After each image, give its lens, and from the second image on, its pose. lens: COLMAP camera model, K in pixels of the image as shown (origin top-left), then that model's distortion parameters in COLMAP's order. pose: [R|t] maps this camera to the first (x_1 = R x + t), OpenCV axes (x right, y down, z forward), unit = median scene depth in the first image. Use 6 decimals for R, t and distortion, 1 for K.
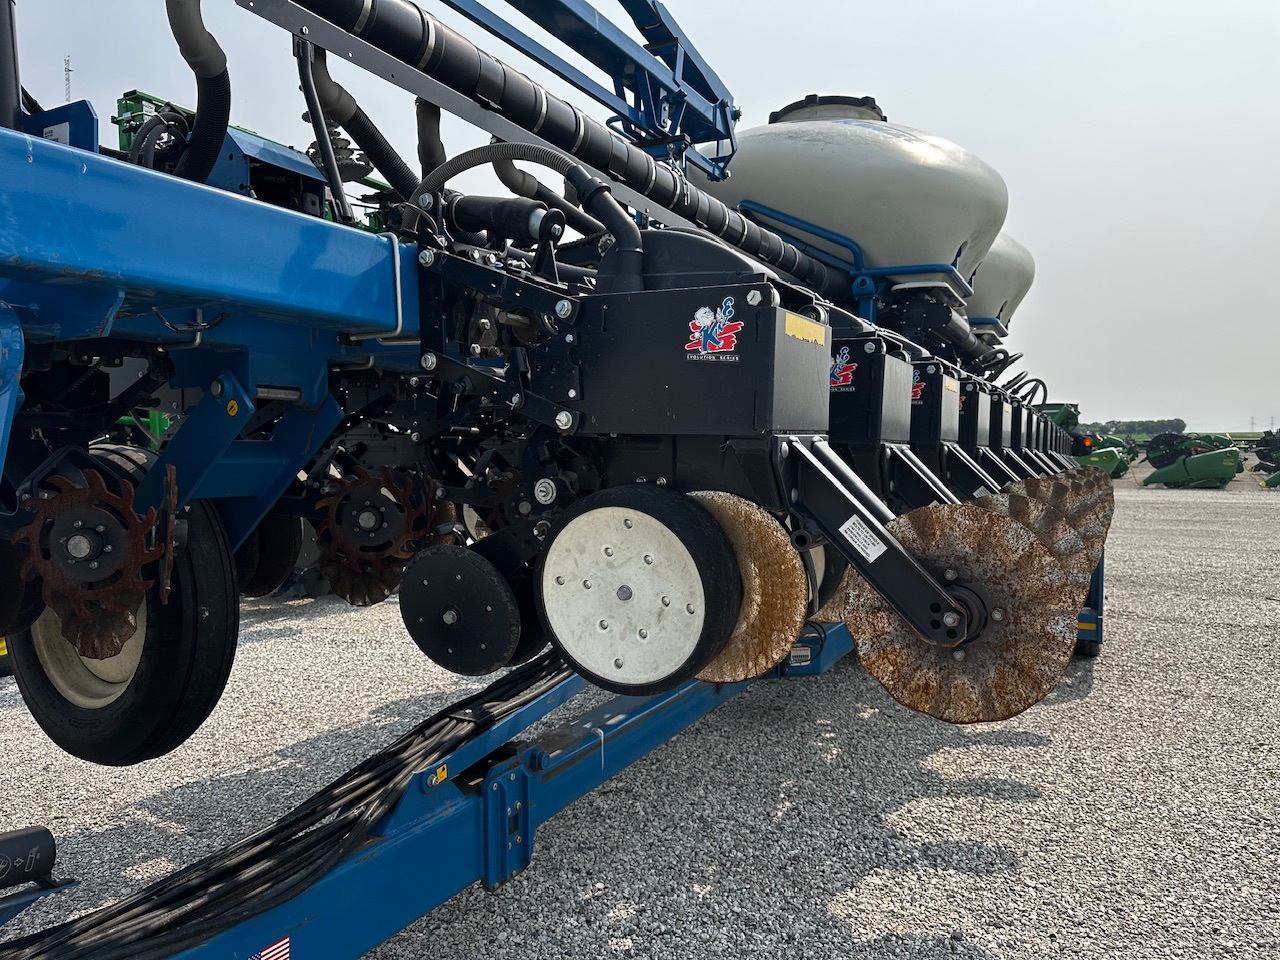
lens RADIAL K [[906.7, 0, 641.5], [0, 906.7, 472.9], [0, 0, 1]] dist [0.090660, -0.126234]
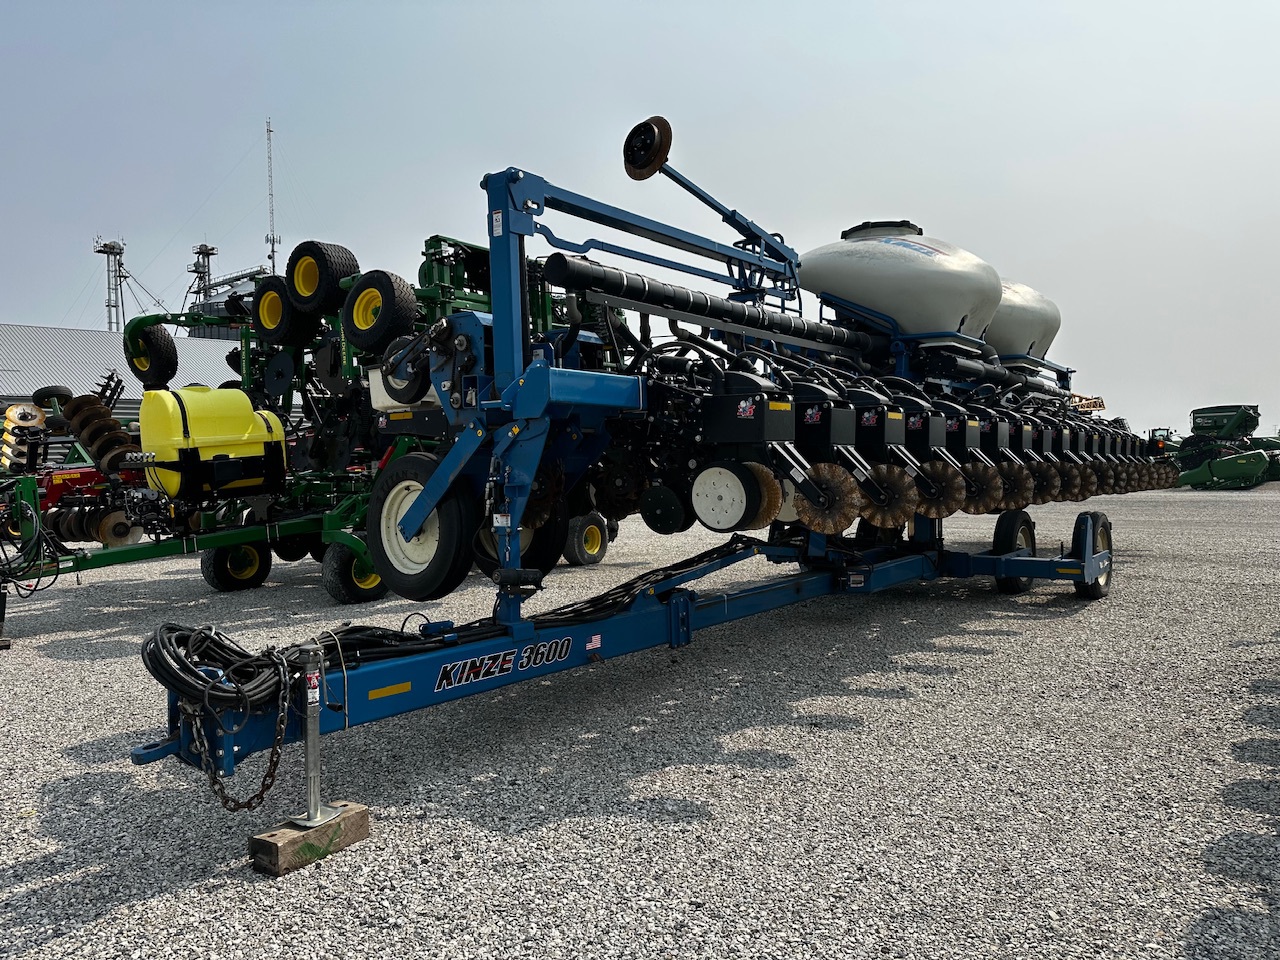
lens RADIAL K [[906.7, 0, 641.5], [0, 906.7, 472.9], [0, 0, 1]] dist [0.090660, -0.126234]
pose [[0.985086, -0.017034, -0.171216, 0.169546], [0.014263, 0.999747, -0.017404, 0.073135], [0.171470, 0.014703, 0.985080, -1.387028]]
